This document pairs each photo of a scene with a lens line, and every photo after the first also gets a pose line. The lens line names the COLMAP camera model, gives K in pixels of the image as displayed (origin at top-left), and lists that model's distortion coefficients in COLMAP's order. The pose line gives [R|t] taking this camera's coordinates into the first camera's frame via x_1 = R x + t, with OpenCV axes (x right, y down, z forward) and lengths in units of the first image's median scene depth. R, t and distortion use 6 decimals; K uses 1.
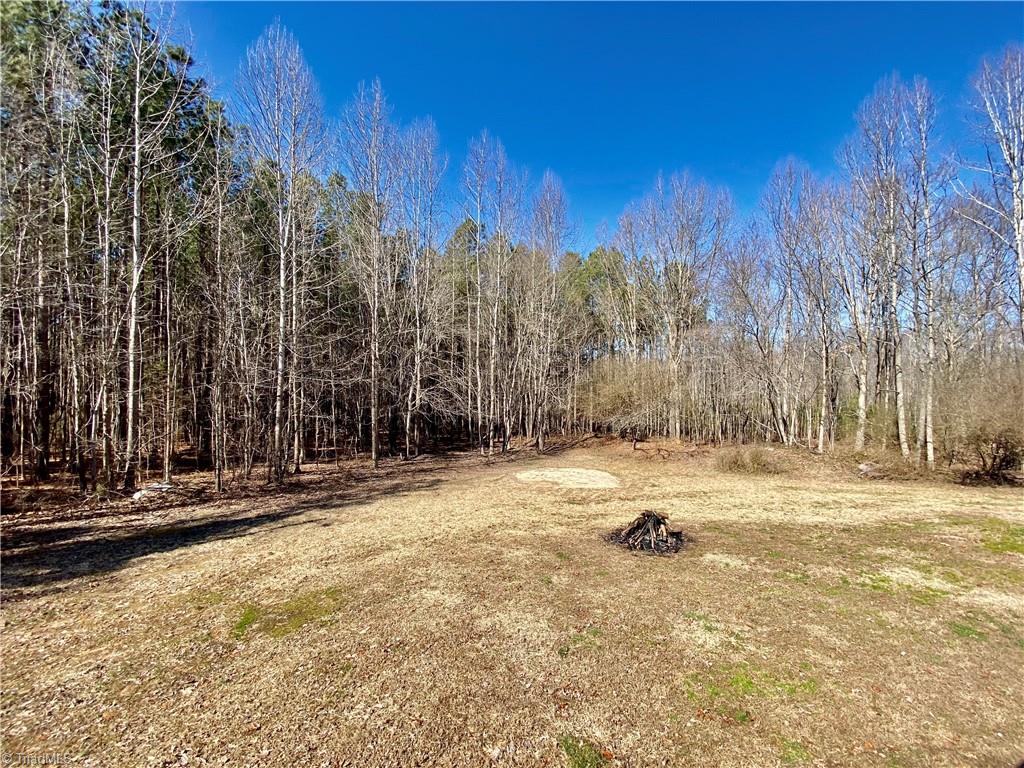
lens RADIAL K [[411.9, 0, 512.0], [0, 411.9, 384.0], [0, 0, 1]] dist [0.042073, -0.031391]
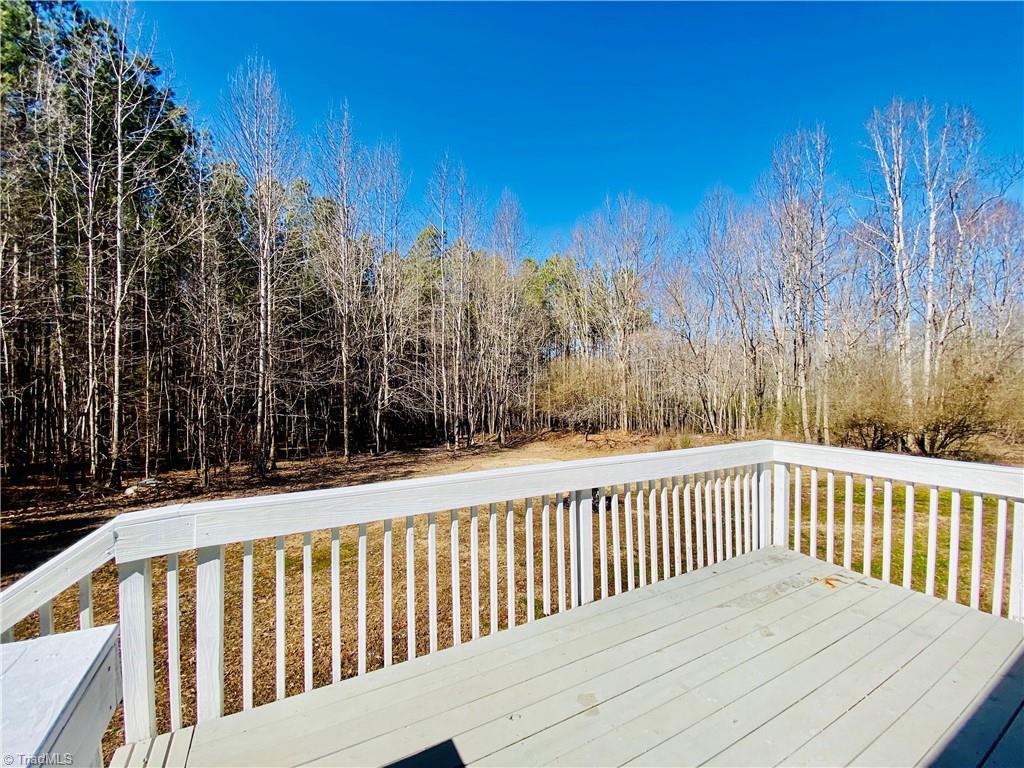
lens RADIAL K [[413.8, 0, 515.5], [0, 413.8, 384.8], [0, 0, 1]] dist [0.036476, -0.026904]
pose [[0.994398, -0.011179, 0.105104, -0.012987], [0.010735, 0.999931, 0.004794, -0.000206], [-0.105151, -0.003638, 0.994450, -0.115548]]
